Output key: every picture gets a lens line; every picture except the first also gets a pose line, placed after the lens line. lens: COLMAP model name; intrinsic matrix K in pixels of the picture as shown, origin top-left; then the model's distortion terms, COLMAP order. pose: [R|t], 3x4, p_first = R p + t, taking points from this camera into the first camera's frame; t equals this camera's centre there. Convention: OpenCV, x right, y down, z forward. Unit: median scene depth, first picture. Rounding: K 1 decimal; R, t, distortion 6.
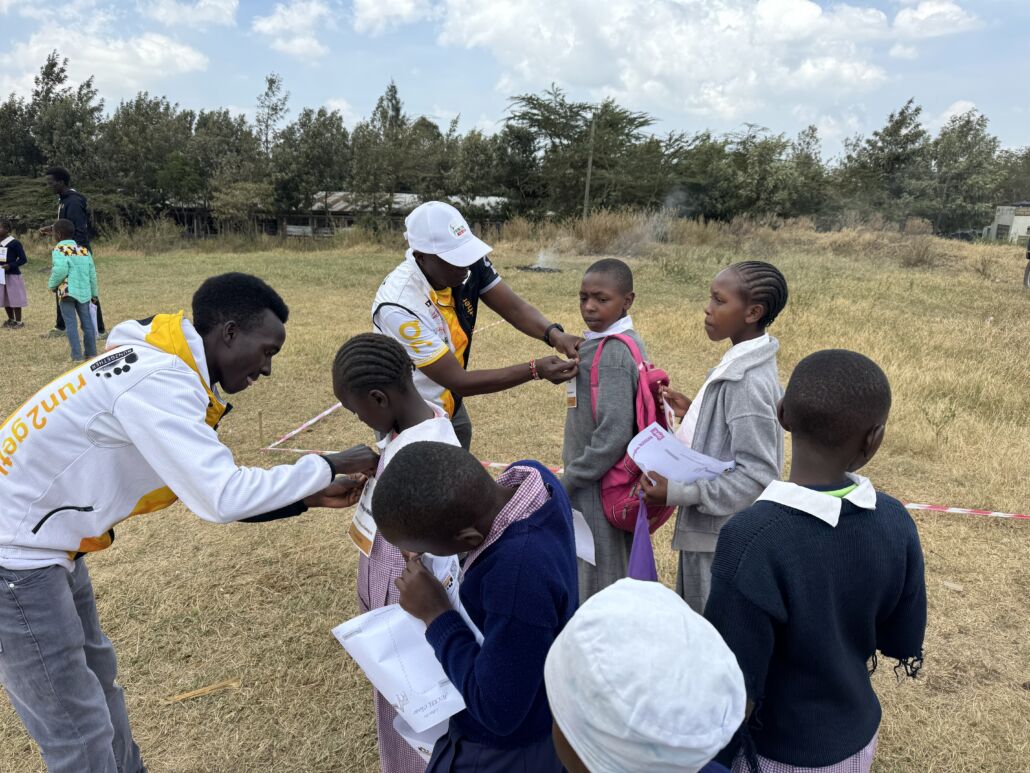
lens RADIAL K [[730.5, 0, 511.3], [0, 730.5, 394.2], [0, 0, 1]] dist [0.019459, -0.031072]
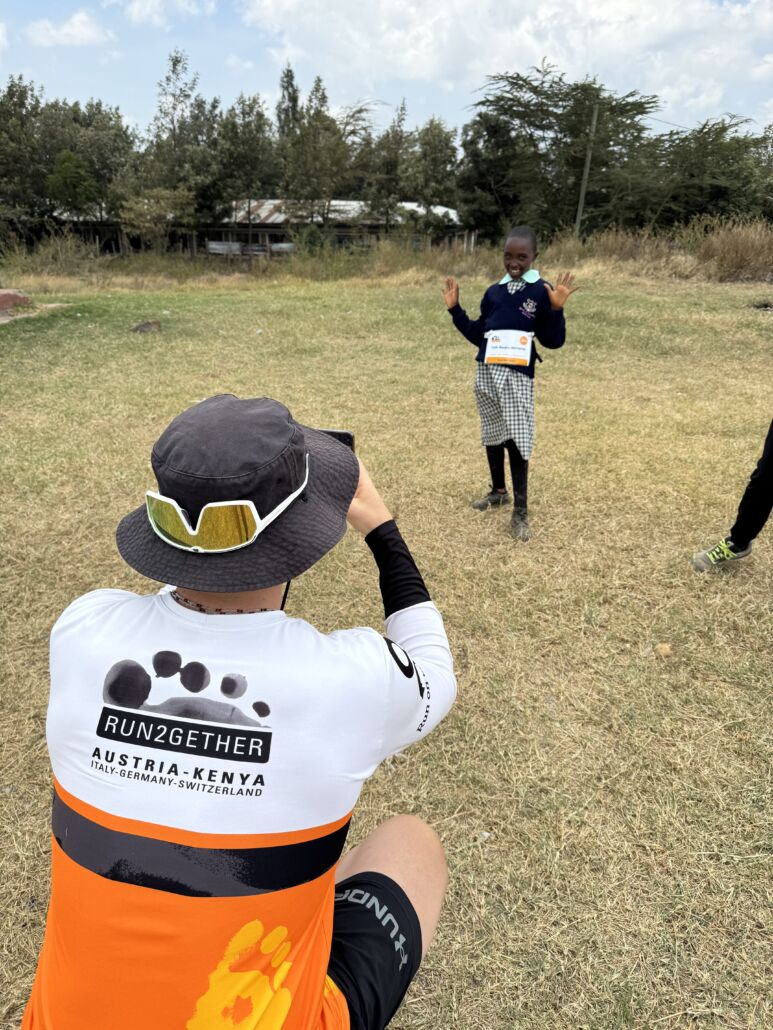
lens RADIAL K [[730.5, 0, 385.5], [0, 730.5, 514.5], [0, 0, 1]] dist [0.019459, -0.031072]
pose [[0.999240, -0.022637, 0.031718, -0.137150], [0.018080, 0.990371, 0.137250, -0.030799], [-0.034520, -0.136572, 0.990029, 0.112427]]
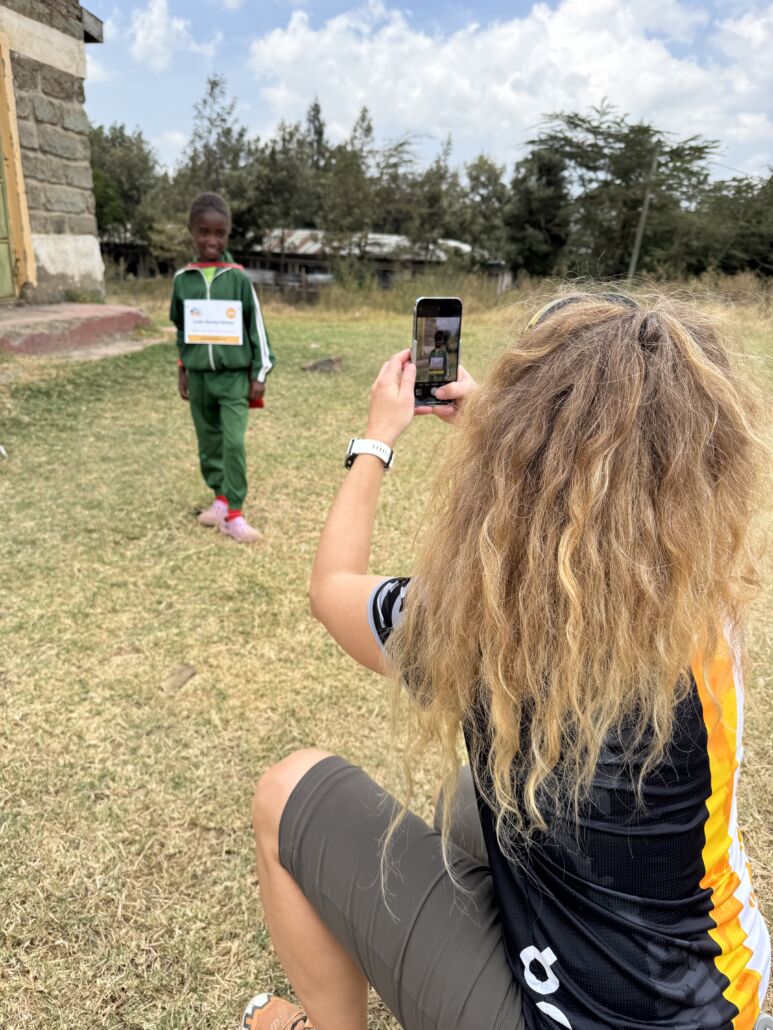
lens RADIAL K [[730.5, 0, 388.2], [0, 730.5, 507.1], [0, 0, 1]] dist [0.019459, -0.031072]
pose [[0.998226, 0.016463, 0.057222, -0.186420], [-0.021136, 0.996404, 0.082045, -0.038296], [-0.055665, -0.083109, 0.994985, 0.165109]]
